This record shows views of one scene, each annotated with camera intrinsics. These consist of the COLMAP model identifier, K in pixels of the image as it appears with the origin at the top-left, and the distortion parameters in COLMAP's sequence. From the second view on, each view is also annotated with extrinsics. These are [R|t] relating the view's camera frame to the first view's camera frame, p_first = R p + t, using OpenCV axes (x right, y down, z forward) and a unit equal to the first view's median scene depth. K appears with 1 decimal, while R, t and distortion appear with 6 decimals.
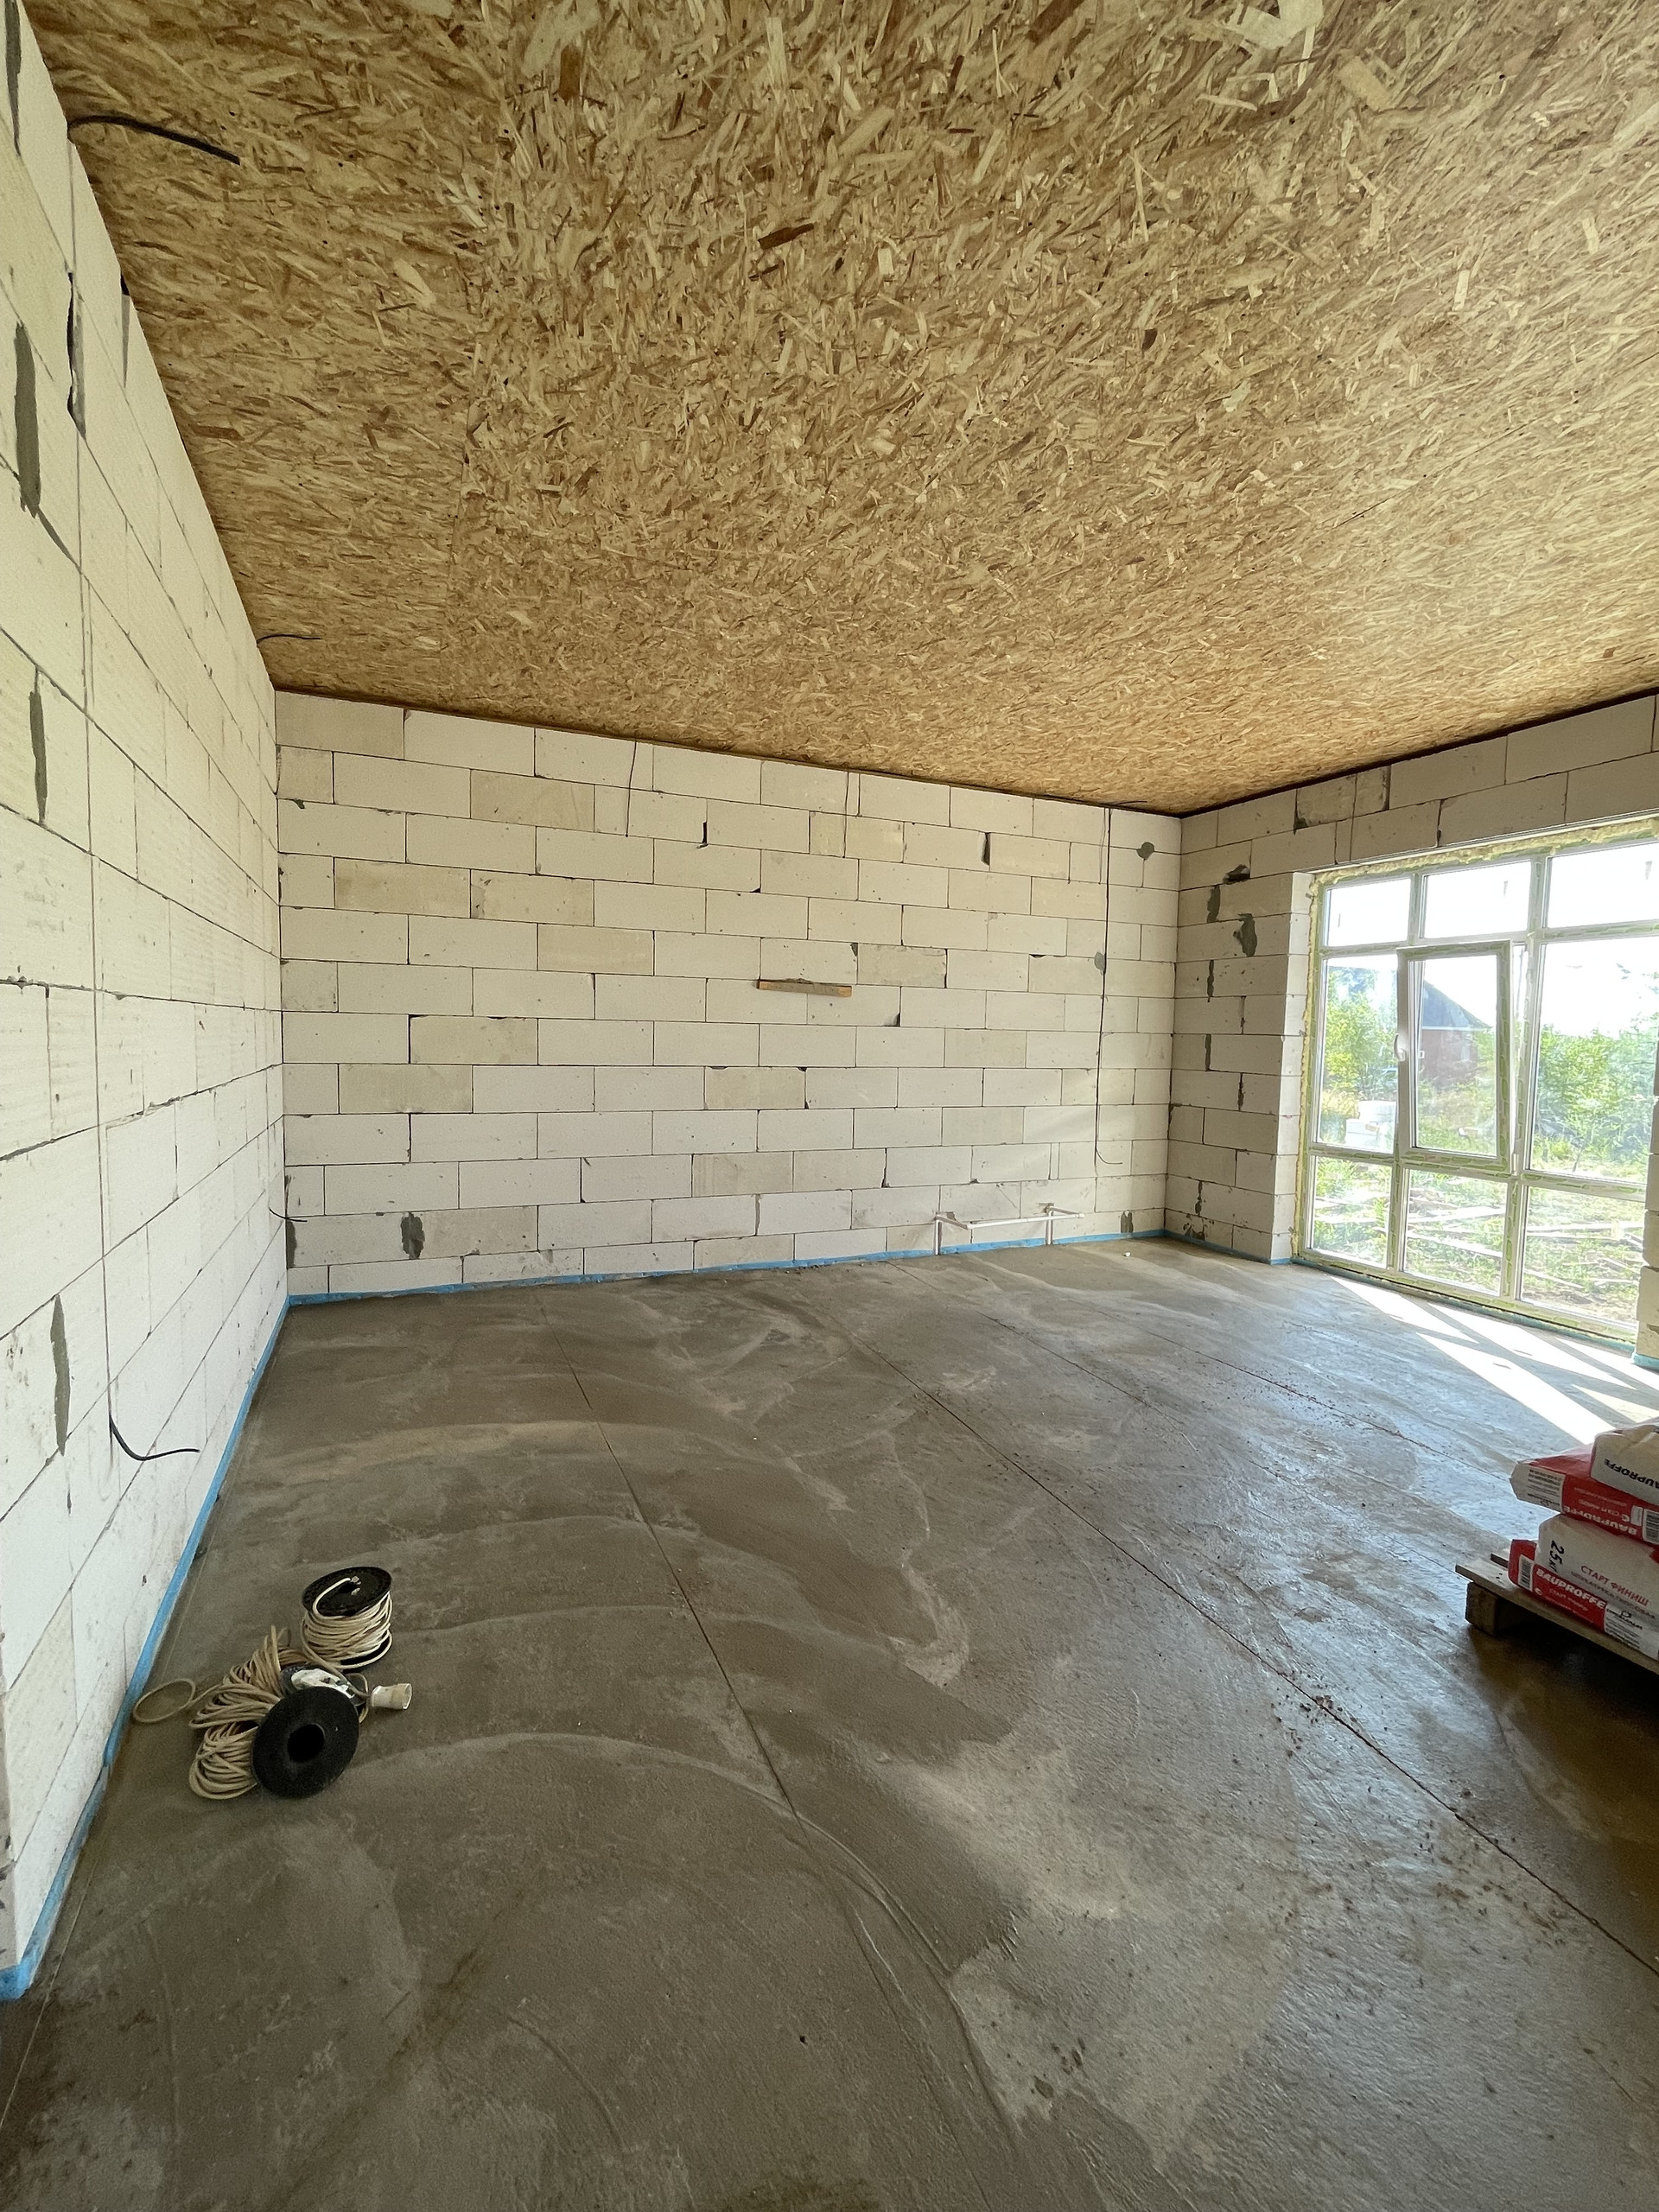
lens RADIAL K [[965.1, 0, 832.1], [0, 965.1, 1103.6], [0, 0, 1]] dist [-0.002783, -0.000240]
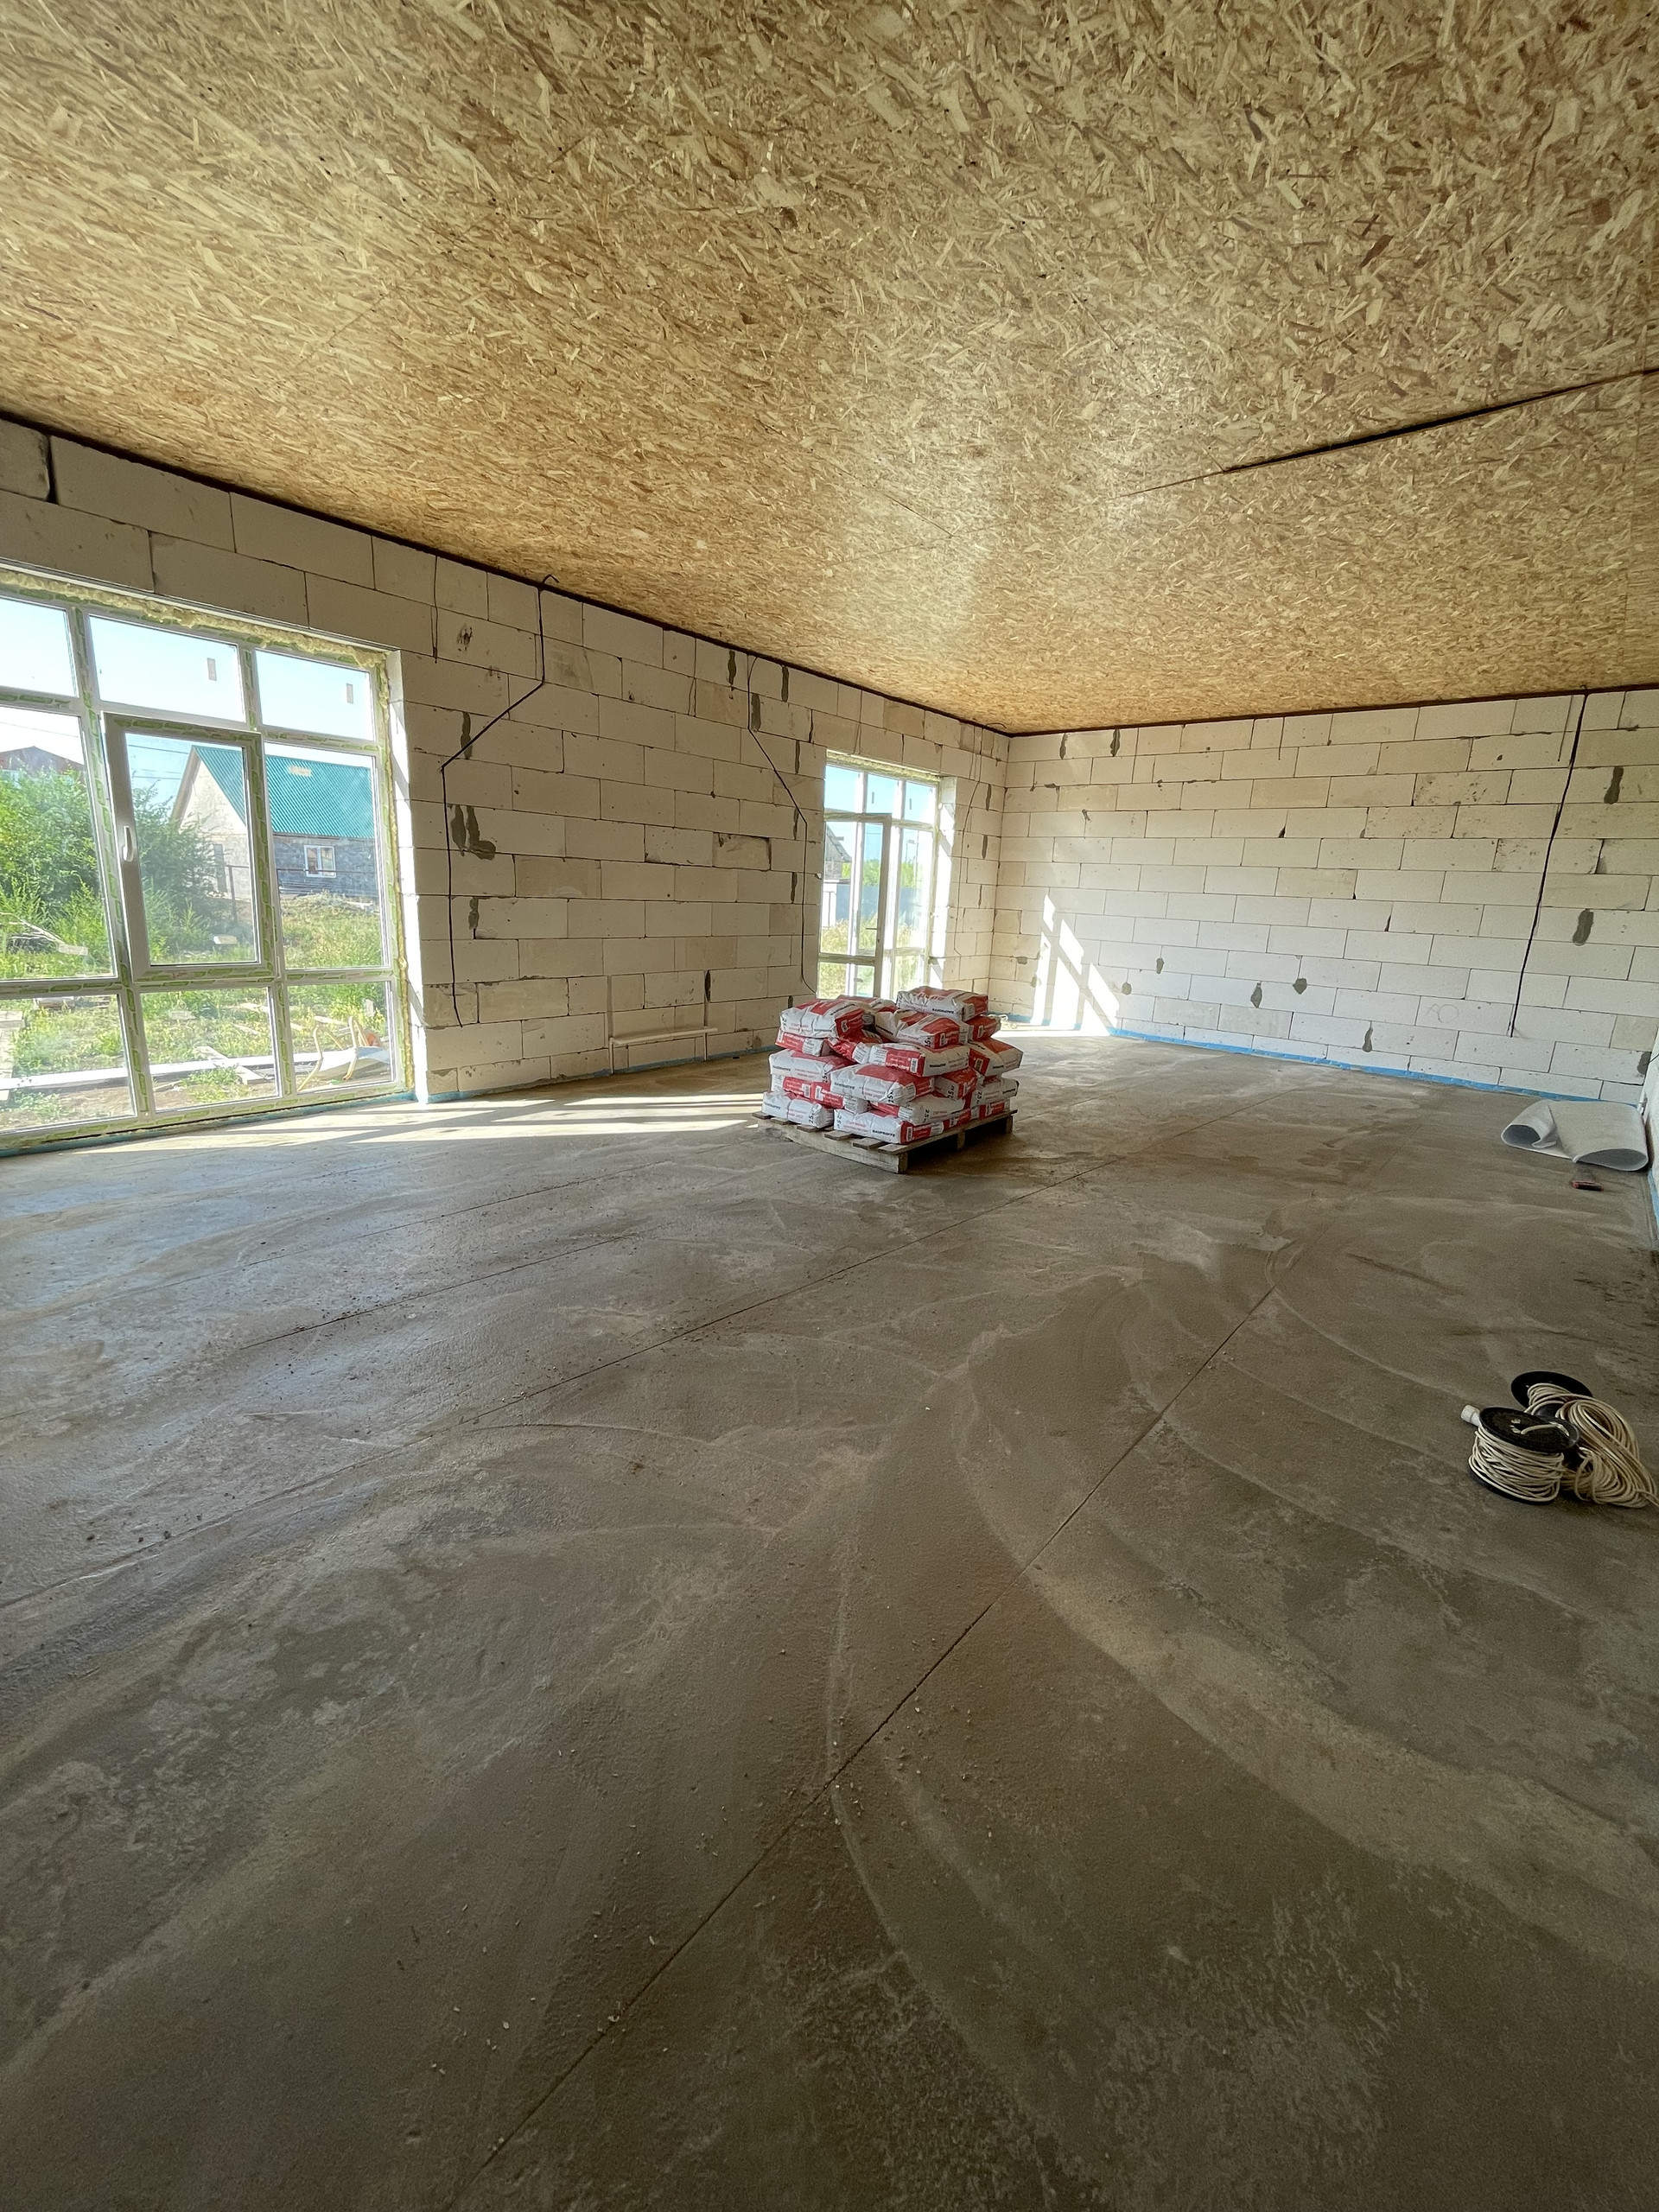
lens RADIAL K [[896.1, 0, 827.3], [0, 896.1, 1102.9], [0, 0, 1]] dist [-0.003264, 0.000432]
pose [[-0.431403, -0.250831, 0.866589, -0.625558], [0.008334, 0.959422, 0.281850, -0.096139], [-0.902121, 0.128812, -0.411807, 1.372839]]
